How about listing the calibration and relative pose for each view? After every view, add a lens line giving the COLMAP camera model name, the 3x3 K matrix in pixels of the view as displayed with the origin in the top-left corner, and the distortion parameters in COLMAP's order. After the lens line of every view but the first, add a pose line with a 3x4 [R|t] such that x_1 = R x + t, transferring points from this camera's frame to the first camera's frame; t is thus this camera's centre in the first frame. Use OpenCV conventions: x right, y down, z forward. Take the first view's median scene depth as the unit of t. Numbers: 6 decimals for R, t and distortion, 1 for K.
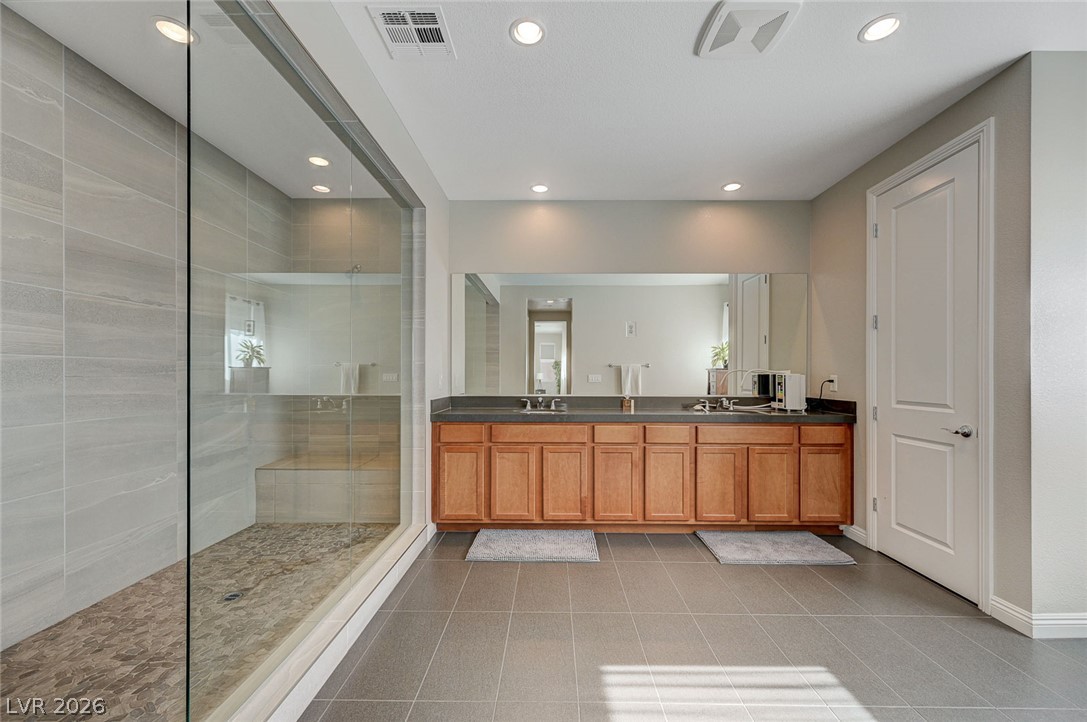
lens RADIAL K [[432.8, 0, 546.4], [0, 432.8, 373.3], [0, 0, 1]] dist [-0.000959, -0.000171]
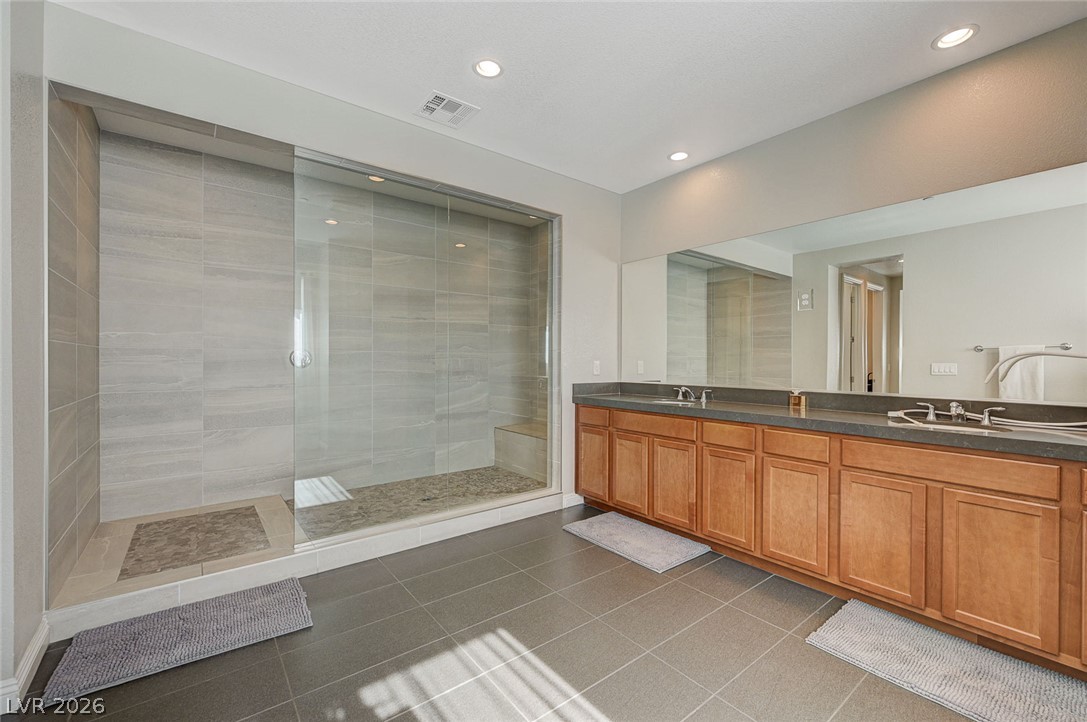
lens RADIAL K [[449.2, 0, 546.5], [0, 449.2, 362.7], [0, 0, 1]] dist [0.001645, 0.000125]
pose [[0.628711, 0.003931, -0.777629, 0.600188], [-0.001484, 0.999991, 0.003855, 0.002462], [0.777637, -0.001270, 0.628712, 0.212511]]
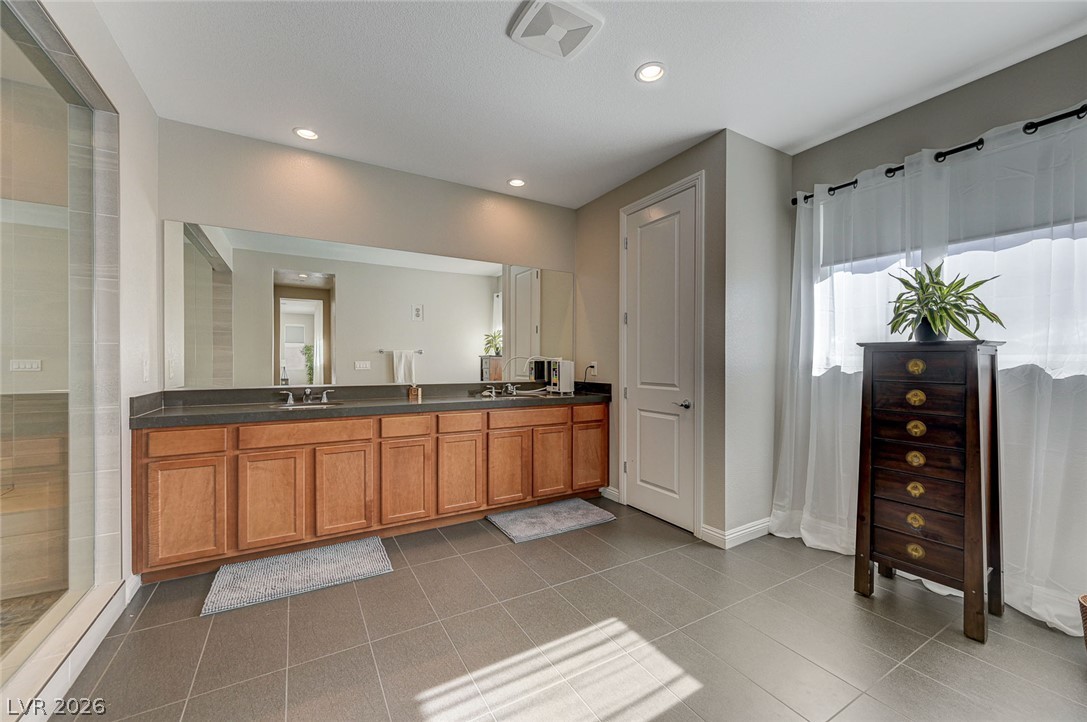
lens RADIAL K [[428.8, 0, 547.7], [0, 428.8, 364.0], [0, 0, 1]] dist [0.000390, -0.000196]
pose [[0.854139, -0.002433, 0.520038, -0.054941], [-0.002123, 0.999964, 0.008164, 0.001216], [-0.520040, -0.008077, 0.854104, 0.073706]]
